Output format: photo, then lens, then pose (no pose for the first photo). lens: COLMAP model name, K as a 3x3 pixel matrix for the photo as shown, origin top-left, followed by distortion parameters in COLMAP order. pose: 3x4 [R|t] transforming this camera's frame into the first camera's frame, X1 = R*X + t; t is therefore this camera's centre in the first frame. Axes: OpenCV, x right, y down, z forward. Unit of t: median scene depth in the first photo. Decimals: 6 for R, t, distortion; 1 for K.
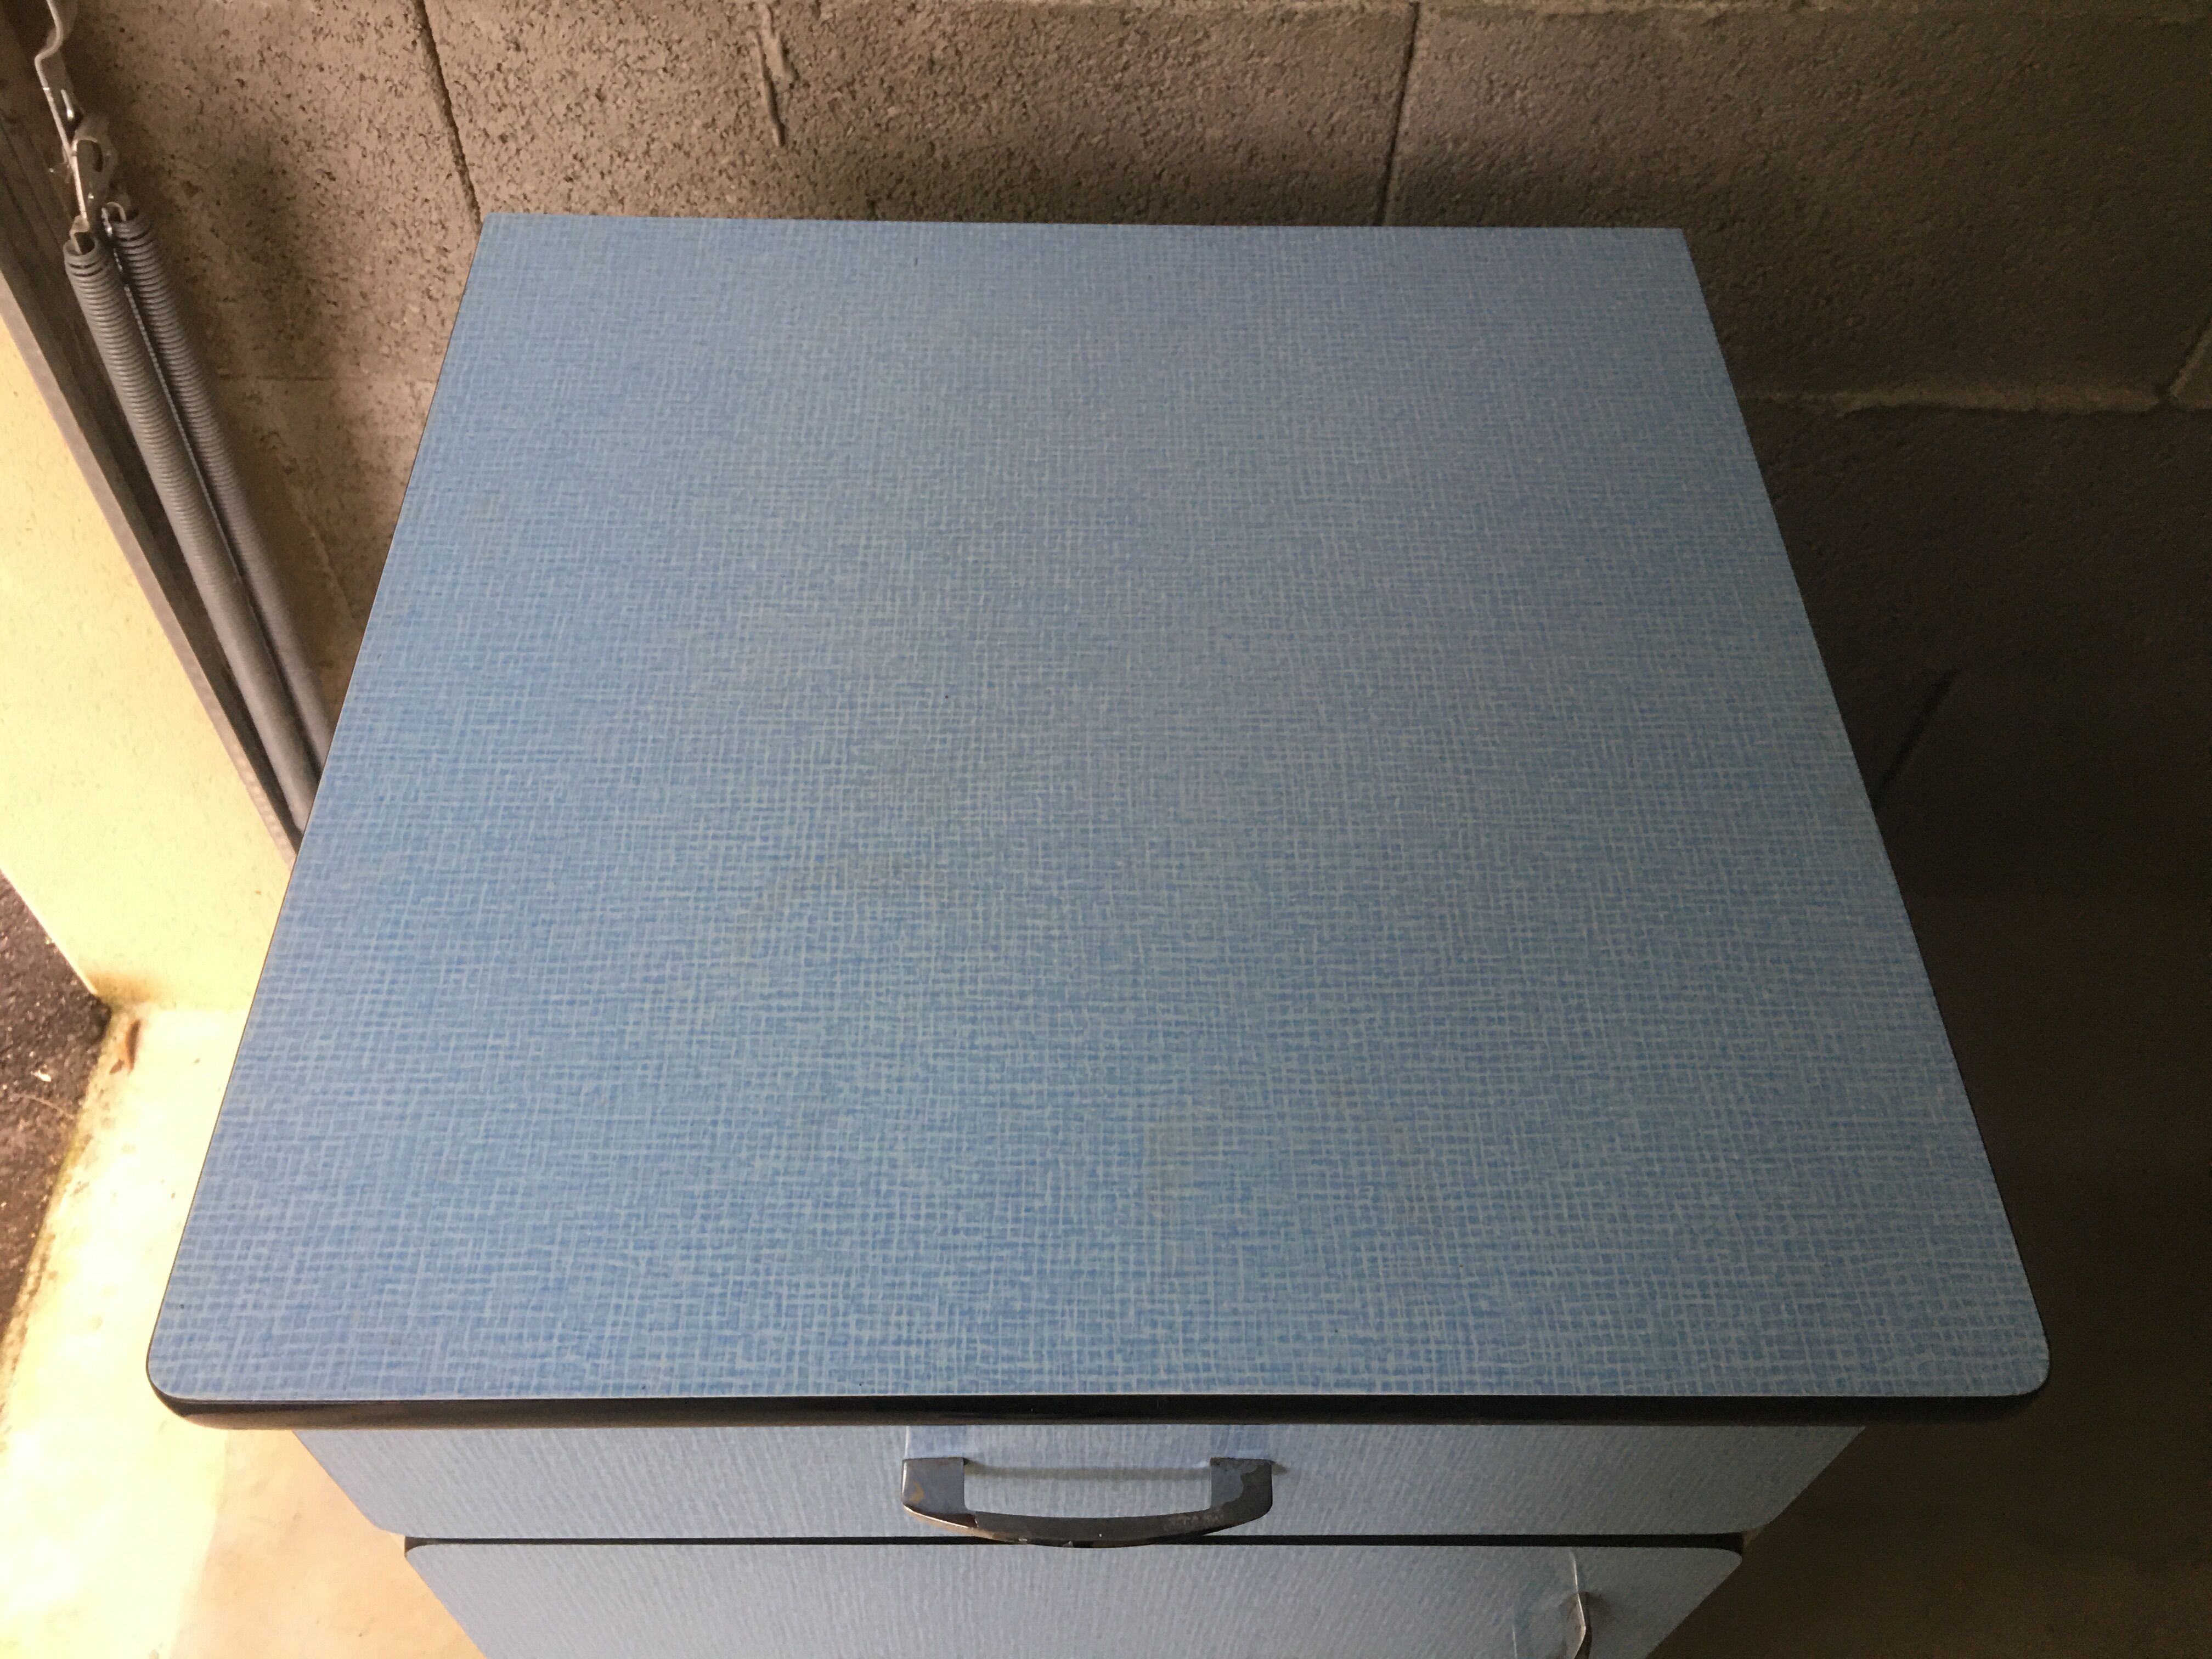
lens RADIAL K [[1932.2, 0, 1094.5], [0, 1932.2, 797.4], [0, 0, 1]] dist [0.078863, -0.127250]
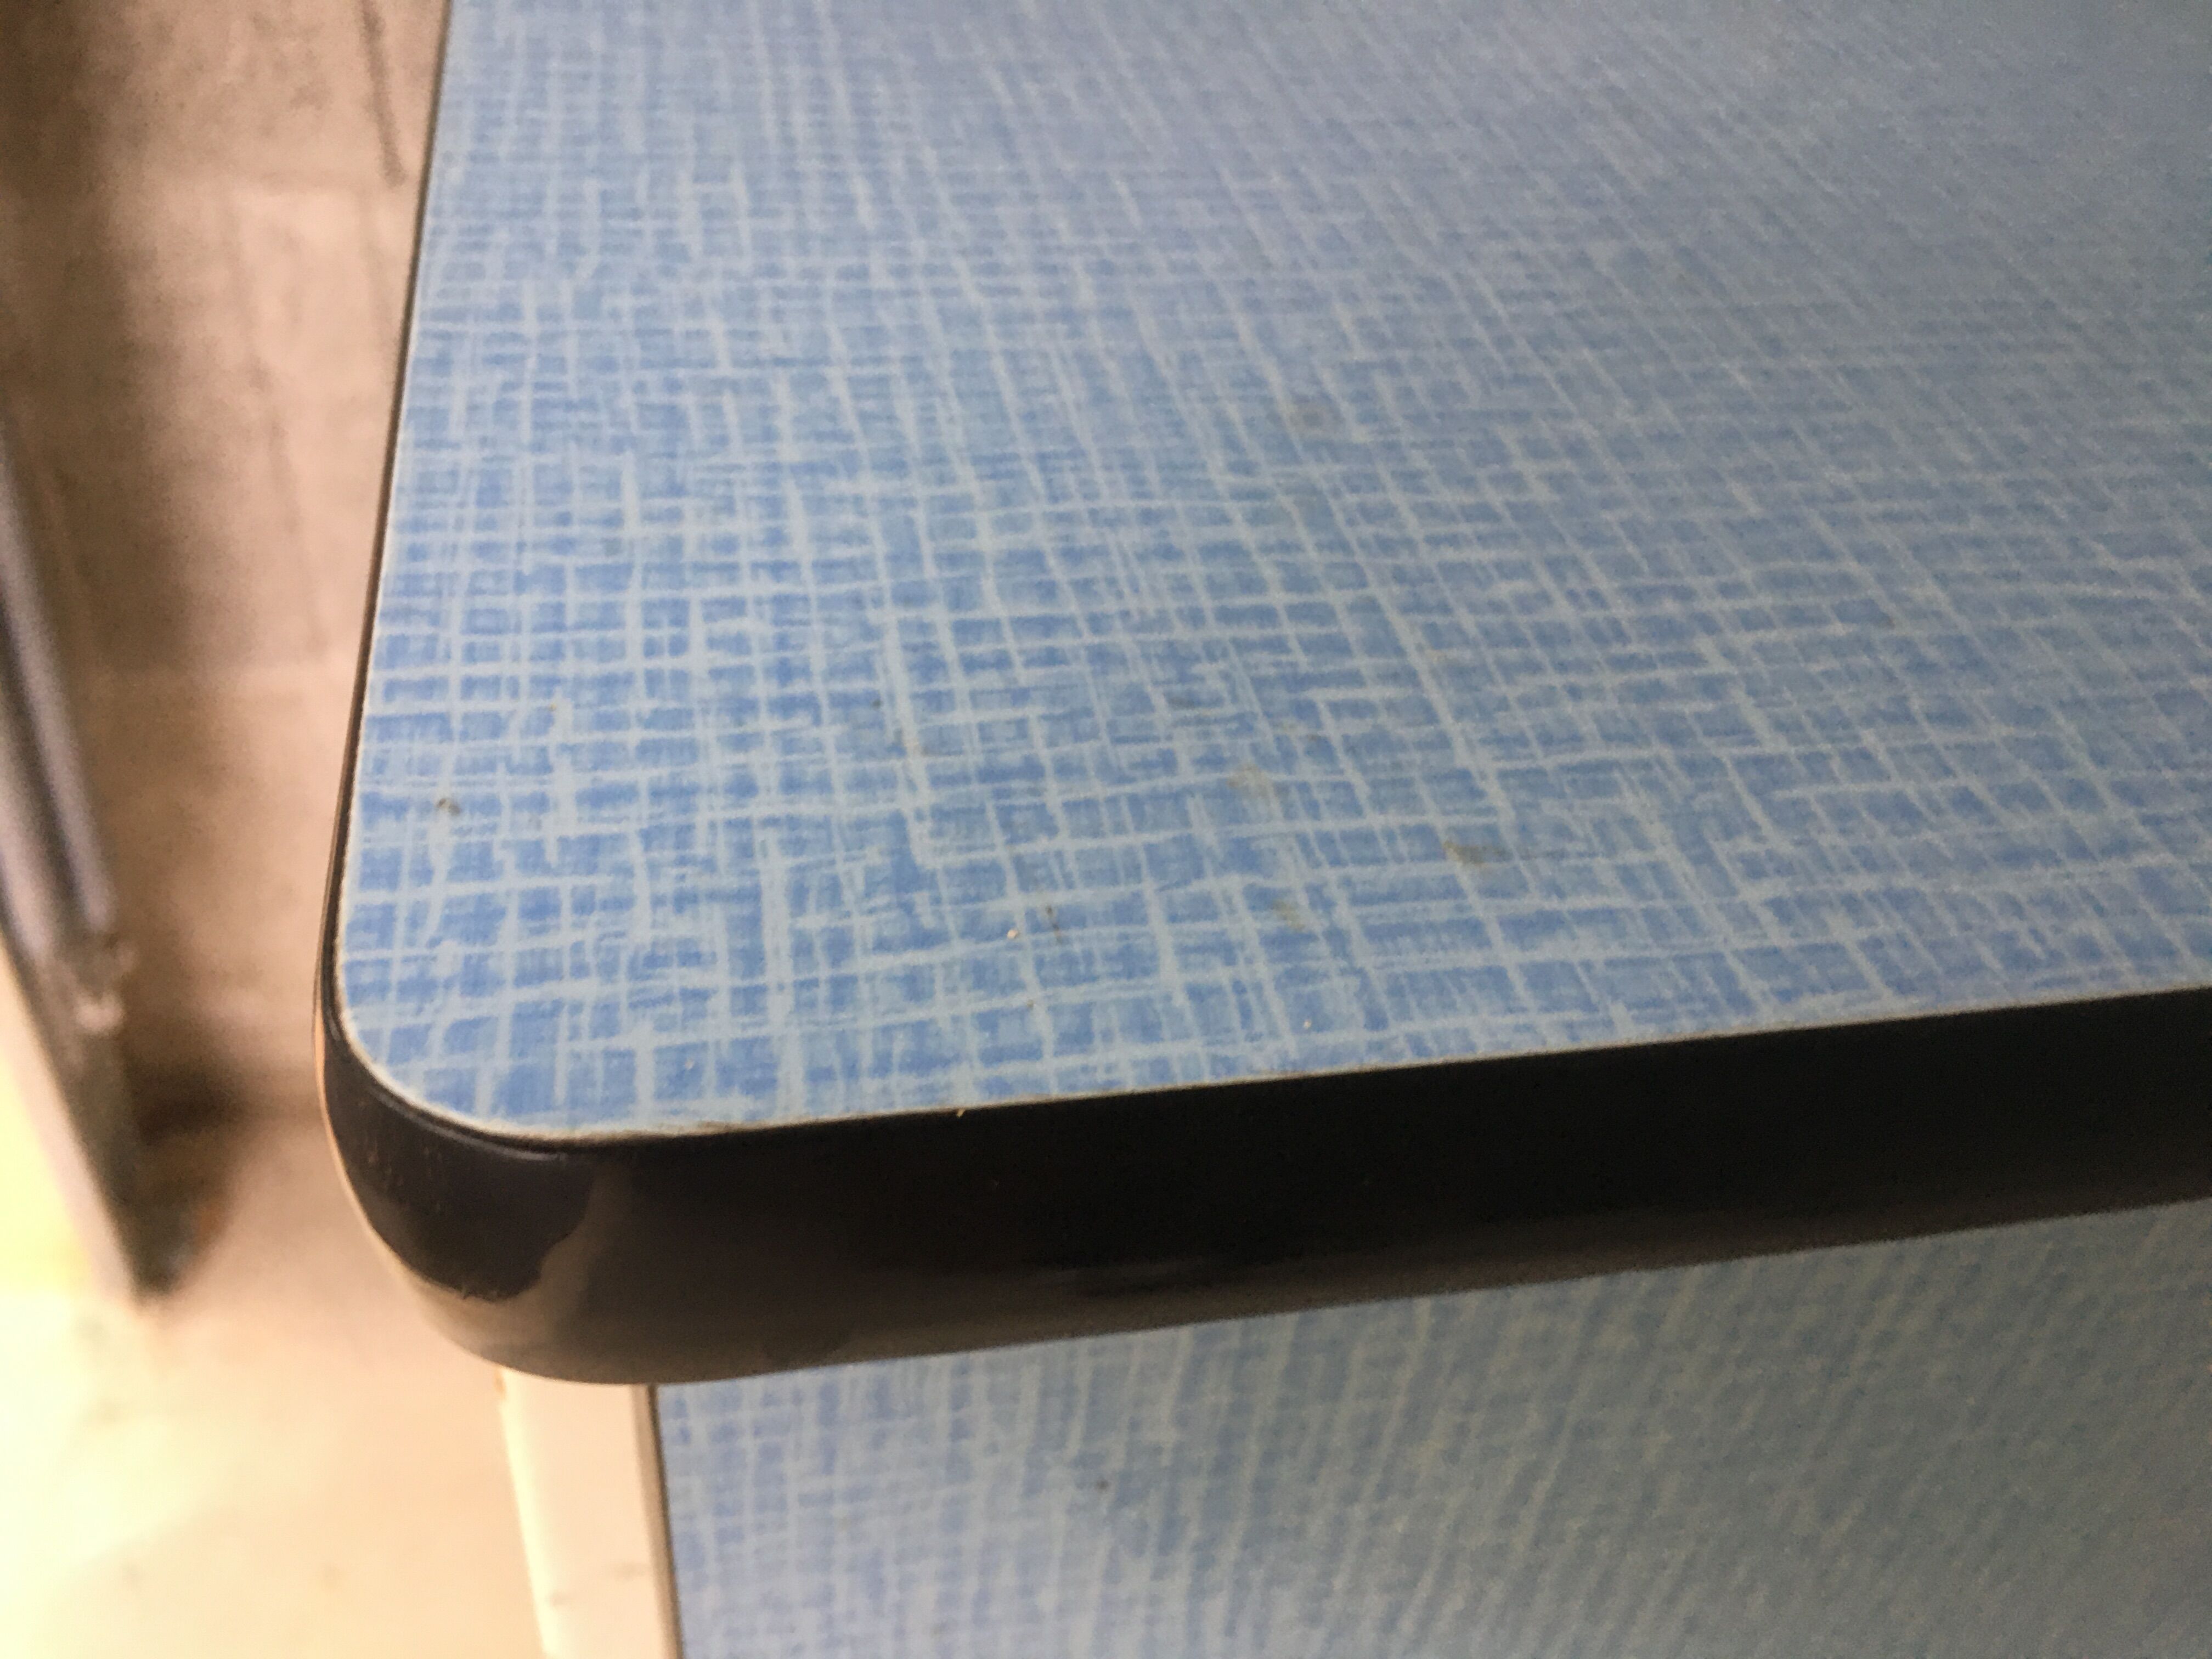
lens RADIAL K [[1980.7, 0, 1100.6], [0, 1980.7, 798.8], [0, 0, 1]] dist [0.068044, -0.166268]
pose [[0.981576, -0.078472, 0.174214, -0.229516], [0.109506, 0.978213, -0.176372, 0.160967], [-0.156578, 0.192200, 0.968784, 0.412082]]
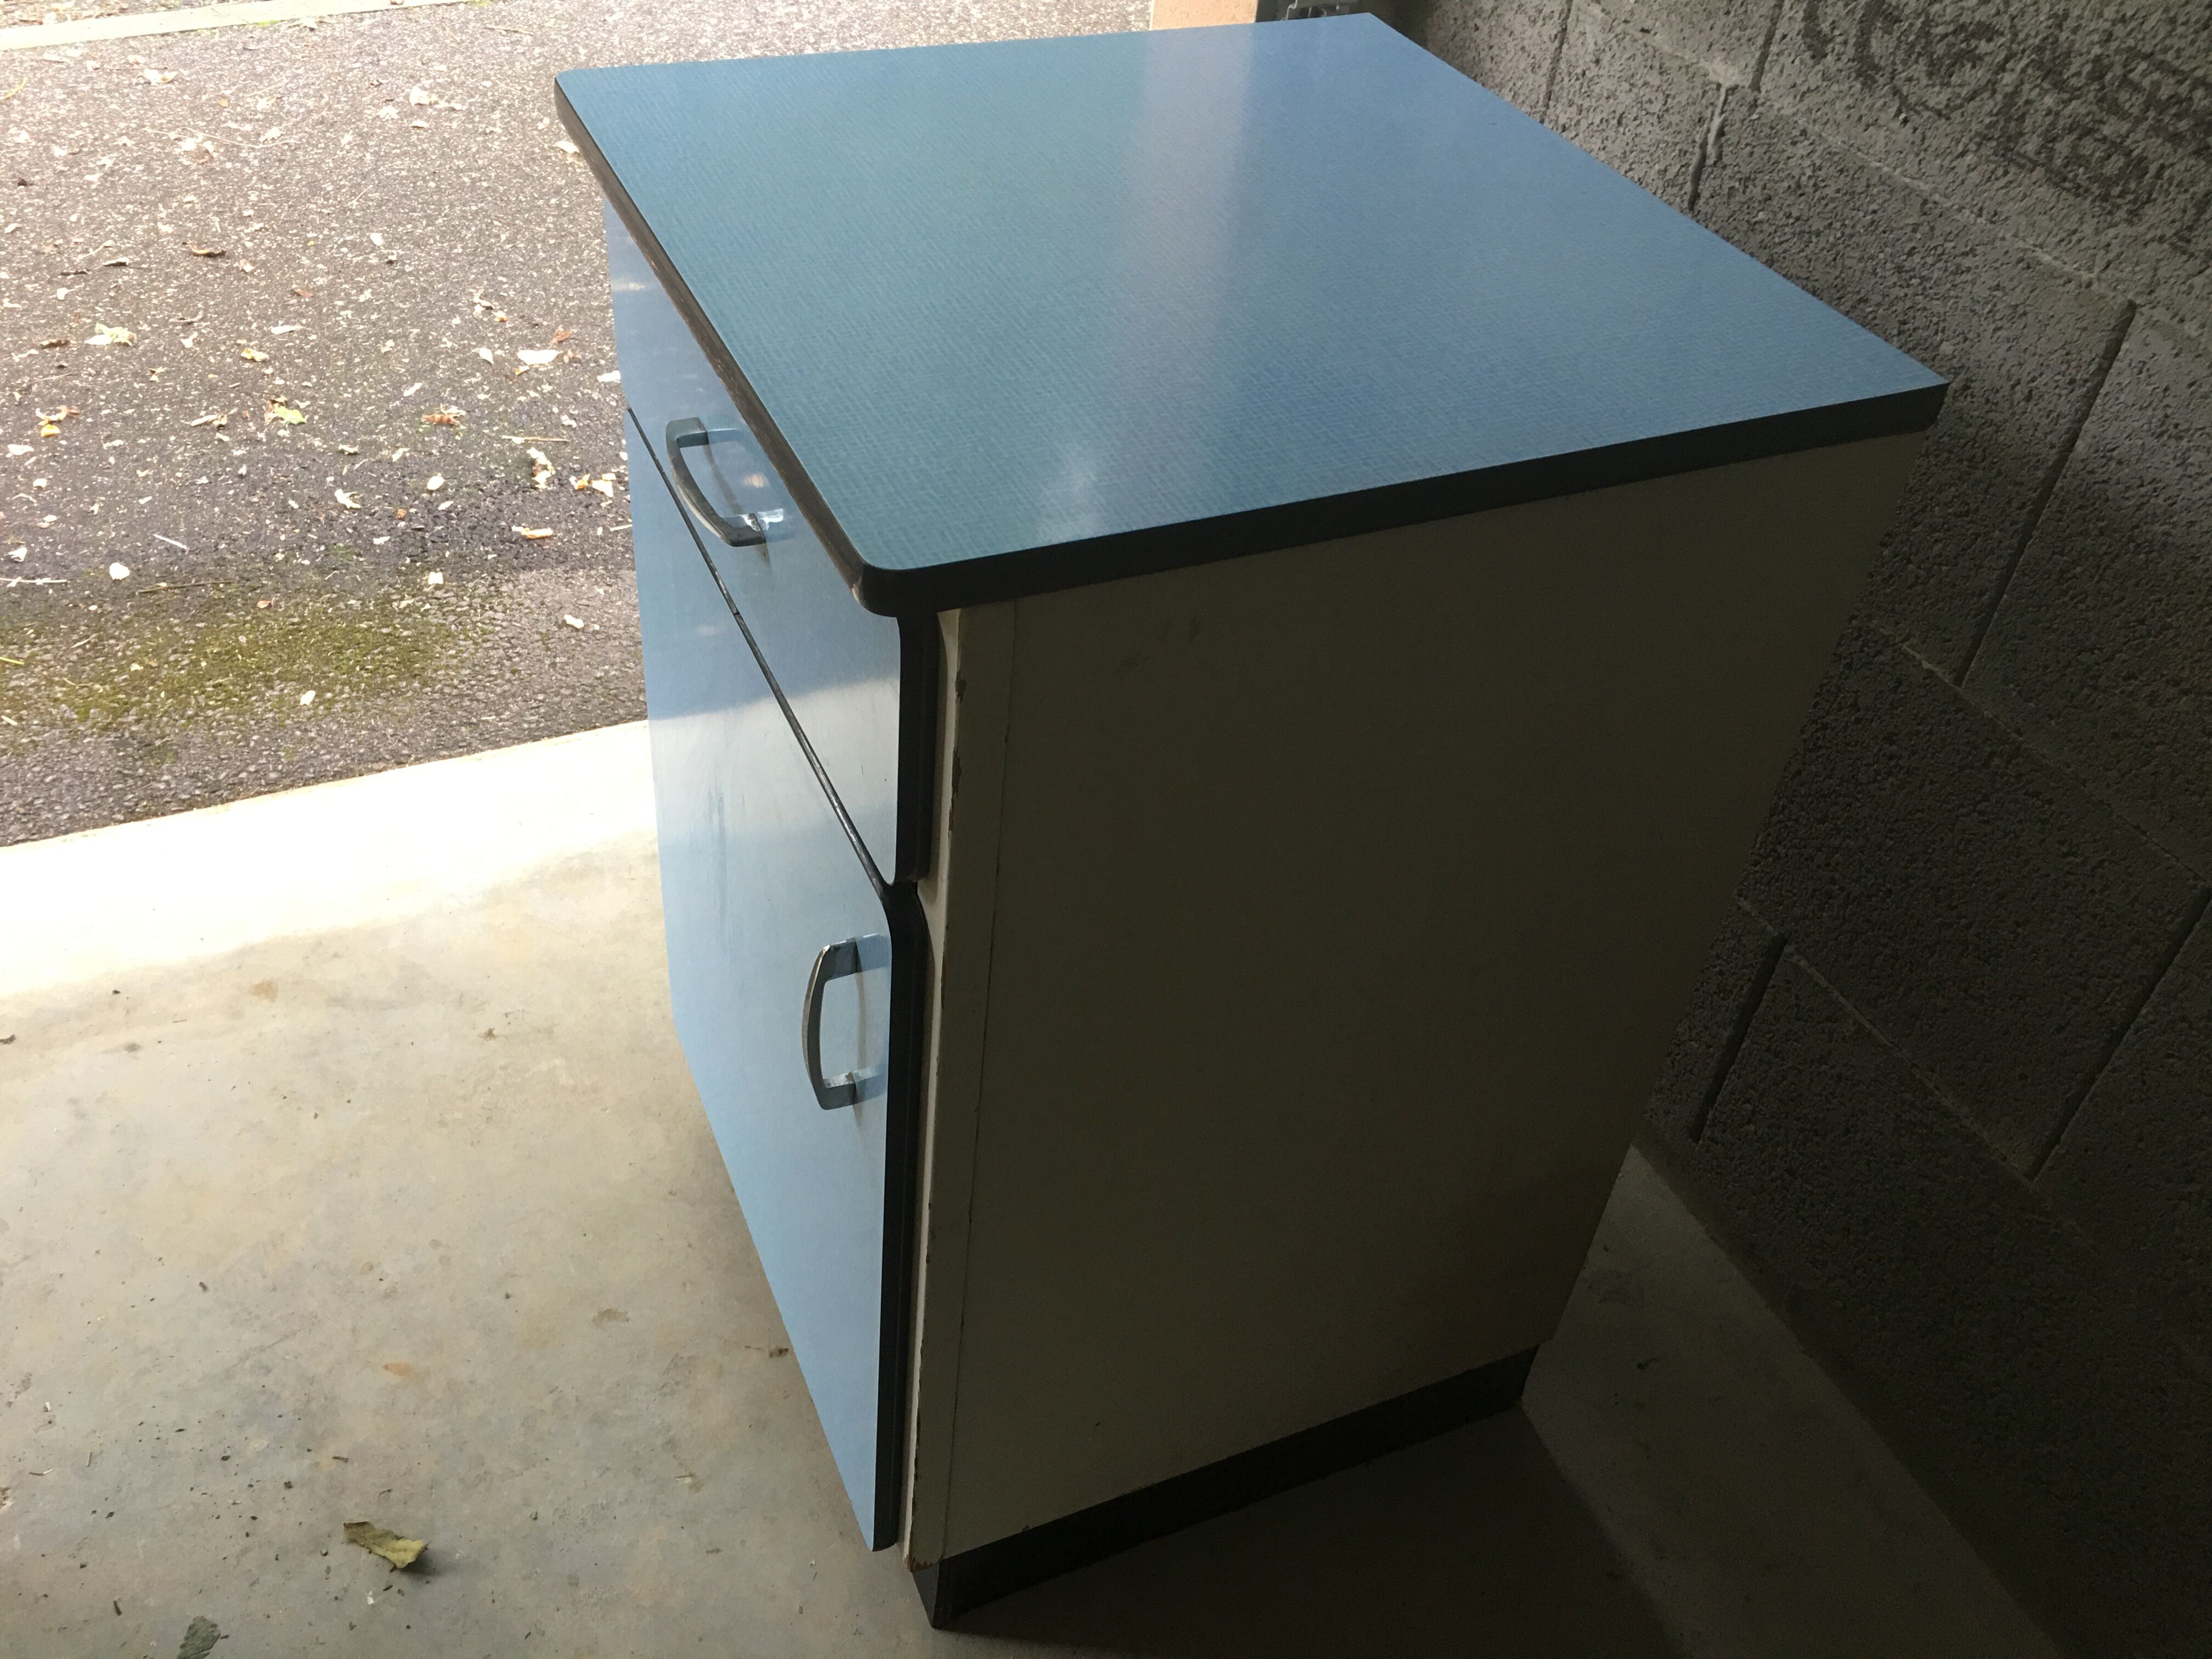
lens RADIAL K [[1892.6, 0, 1091.0], [0, 1892.6, 803.2], [0, 0, 1]] dist [0.070325, -0.115487]
pose [[0.406739, 0.591258, -0.696403, 0.806371], [-0.763754, 0.638346, 0.095890, 0.090679], [0.501242, 0.492878, 0.711216, 0.127274]]
